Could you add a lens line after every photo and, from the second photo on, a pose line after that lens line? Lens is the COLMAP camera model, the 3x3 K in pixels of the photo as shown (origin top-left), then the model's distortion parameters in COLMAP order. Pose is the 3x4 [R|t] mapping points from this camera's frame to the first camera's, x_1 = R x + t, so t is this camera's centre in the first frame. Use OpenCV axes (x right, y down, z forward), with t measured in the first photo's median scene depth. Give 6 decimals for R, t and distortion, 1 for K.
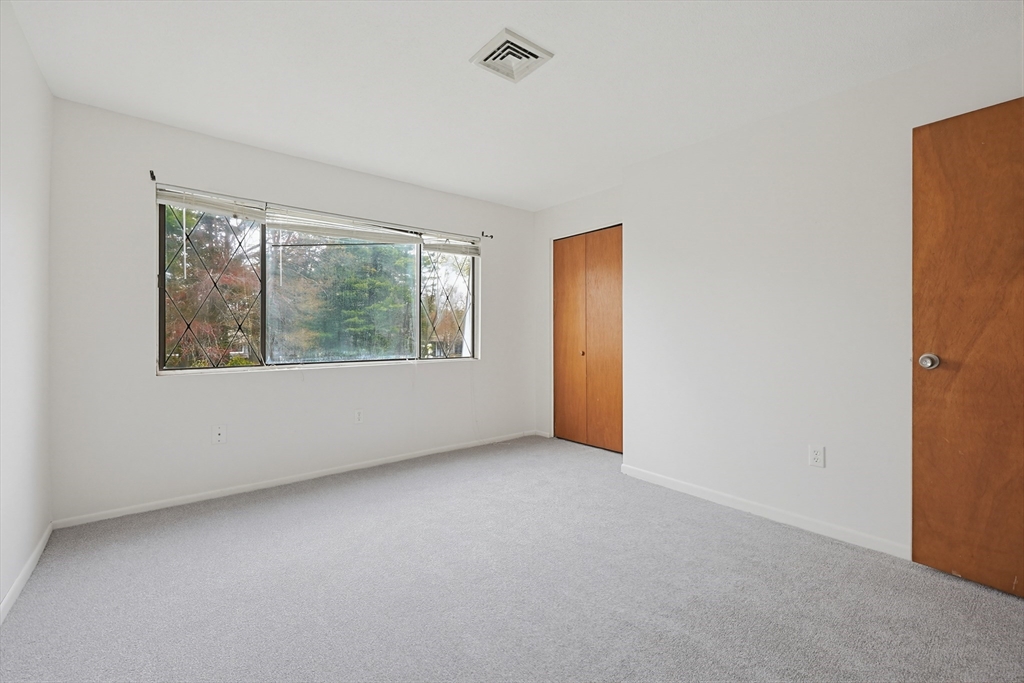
lens RADIAL K [[441.3, 0, 515.0], [0, 441.3, 332.4], [0, 0, 1]] dist [-0.006605, 0.001083]
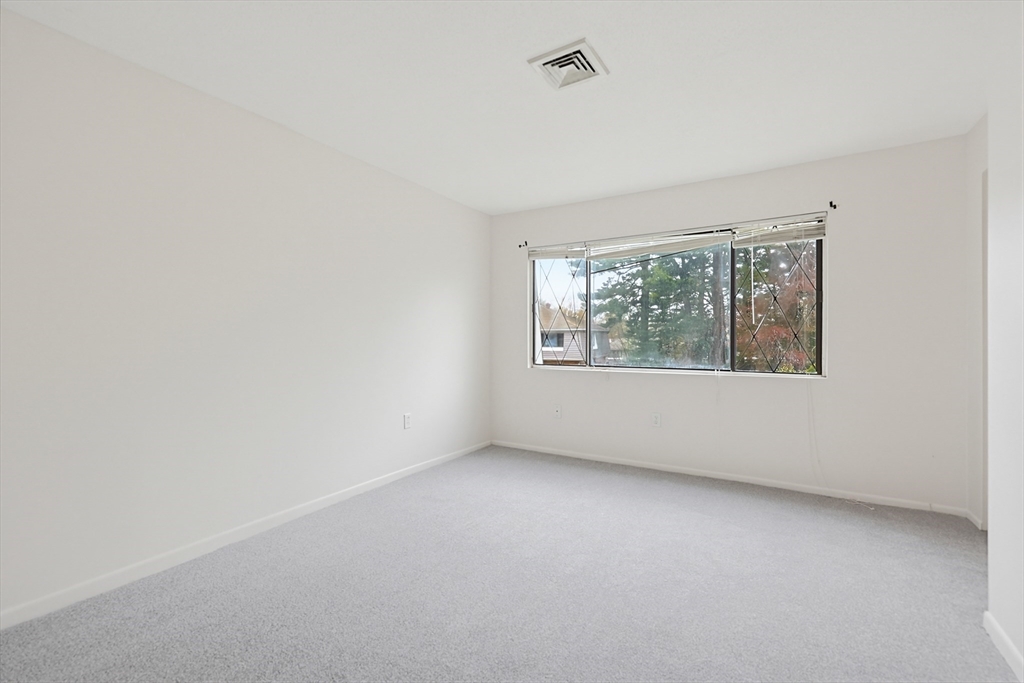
lens RADIAL K [[441.3, 0, 510.1], [0, 441.3, 340.7], [0, 0, 1]] dist [-0.006605, 0.001083]
pose [[0.308901, 0.000070, -0.951094, 0.543964], [-0.002787, 0.999996, -0.000832, 0.001758], [0.951090, 0.002908, 0.308900, 0.336922]]
